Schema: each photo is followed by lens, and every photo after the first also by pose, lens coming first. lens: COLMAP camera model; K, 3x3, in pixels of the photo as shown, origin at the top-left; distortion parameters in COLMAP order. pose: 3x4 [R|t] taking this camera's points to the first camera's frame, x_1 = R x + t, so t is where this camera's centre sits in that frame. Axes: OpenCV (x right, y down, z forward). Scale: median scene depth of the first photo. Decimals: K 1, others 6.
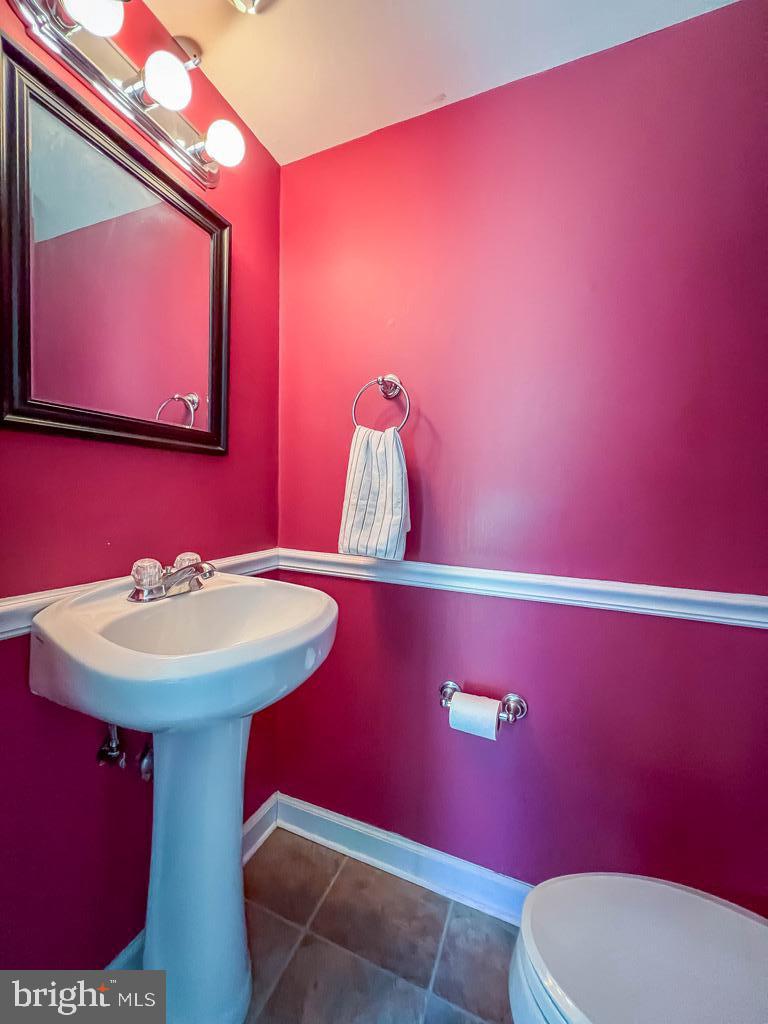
lens RADIAL K [[409.2, 0, 382.3], [0, 409.2, 509.8], [0, 0, 1]] dist [-0.002397, -0.000116]
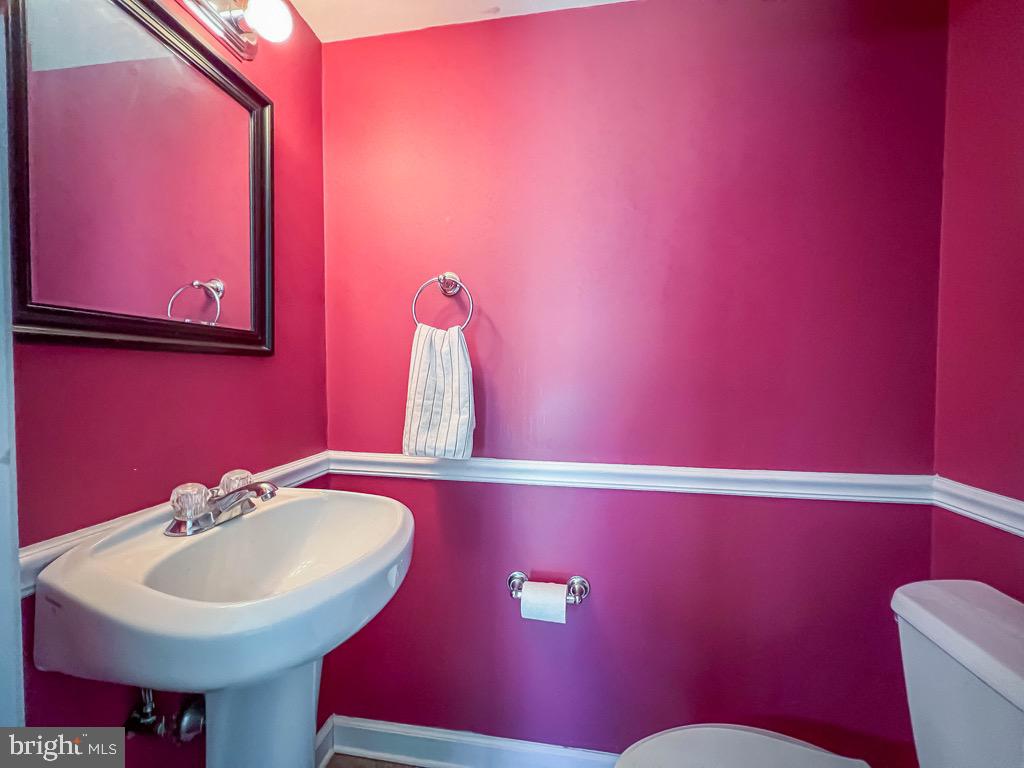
lens RADIAL K [[409.2, 0, 509.3], [0, 409.2, 381.8], [0, 0, 1]] dist [-0.002397, -0.000116]
pose [[0.968276, -0.024826, 0.248648, -0.104452], [0.027734, 0.999582, -0.008196, -0.055162], [-0.248341, 0.014832, 0.968559, -0.003506]]
